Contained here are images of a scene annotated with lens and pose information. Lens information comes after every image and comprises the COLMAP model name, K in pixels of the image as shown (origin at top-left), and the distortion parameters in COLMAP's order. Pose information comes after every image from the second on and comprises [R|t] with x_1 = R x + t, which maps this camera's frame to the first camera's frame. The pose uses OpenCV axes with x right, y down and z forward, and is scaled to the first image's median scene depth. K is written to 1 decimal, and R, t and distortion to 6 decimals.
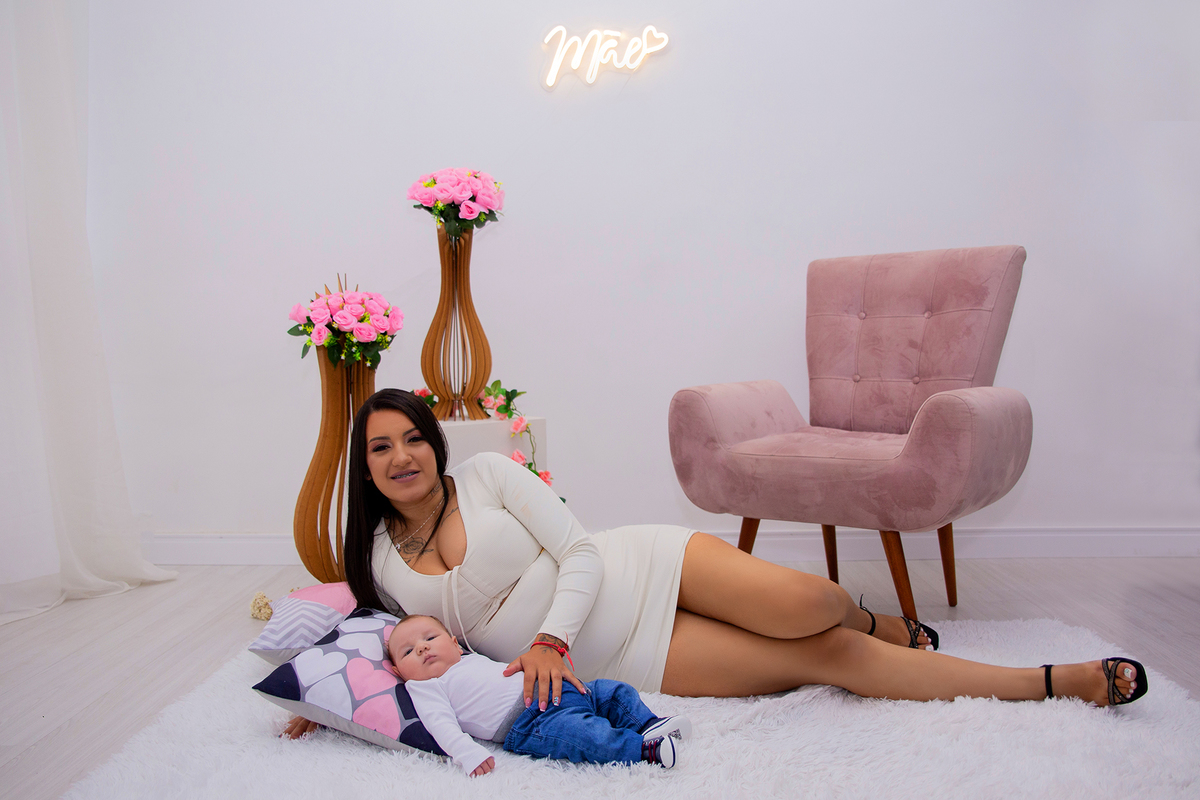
lens RADIAL K [[1000.2, 0, 602.9], [0, 1000.2, 434.0], [0, 0, 1]] dist [-0.084758, 0.024158]
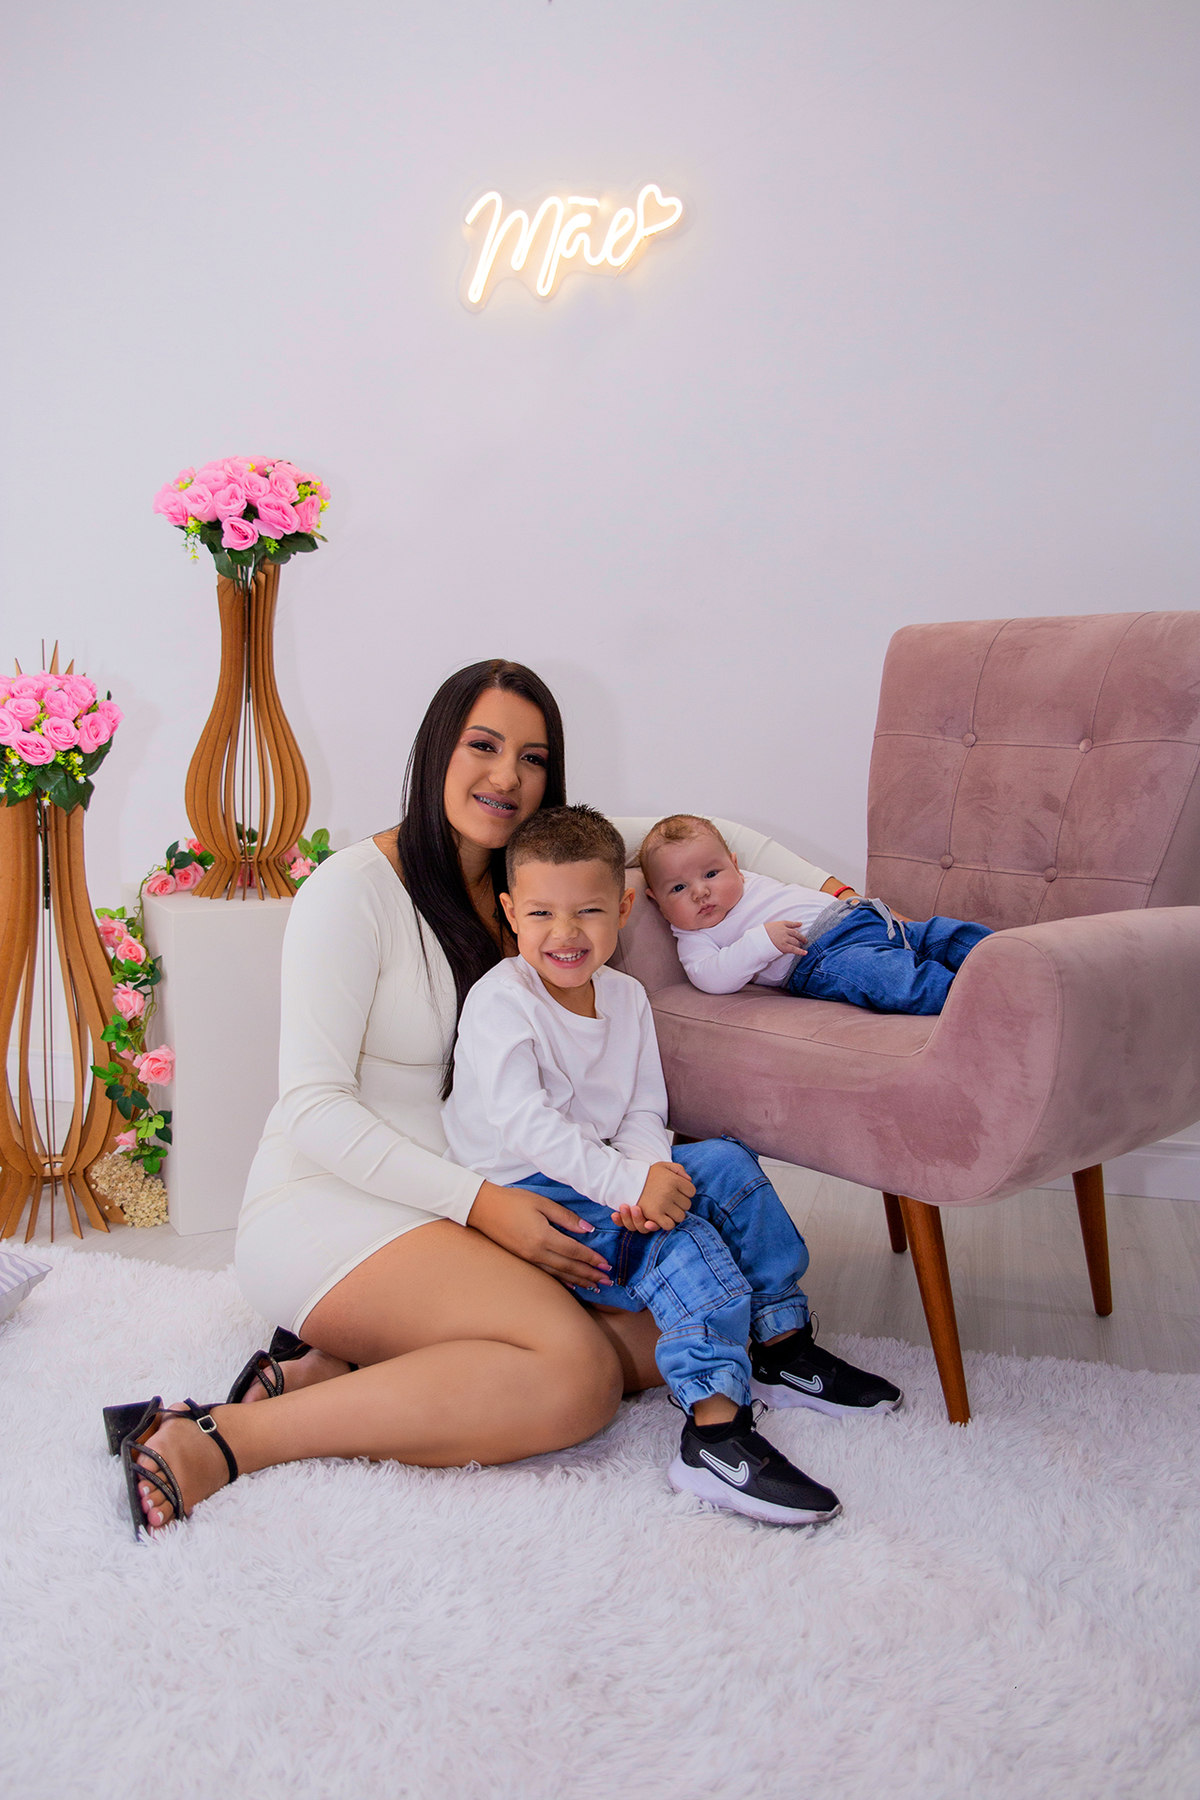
lens RADIAL K [[1488.4, 0, 592.3], [0, 1488.4, 909.8], [0, 0, 1]] dist [-0.043987, 0.023002]
pose [[0.974932, 0.059004, -0.214539, 0.245176], [-0.048000, 0.997268, 0.056147, -0.066084], [0.217266, -0.044442, 0.975100, 0.204721]]
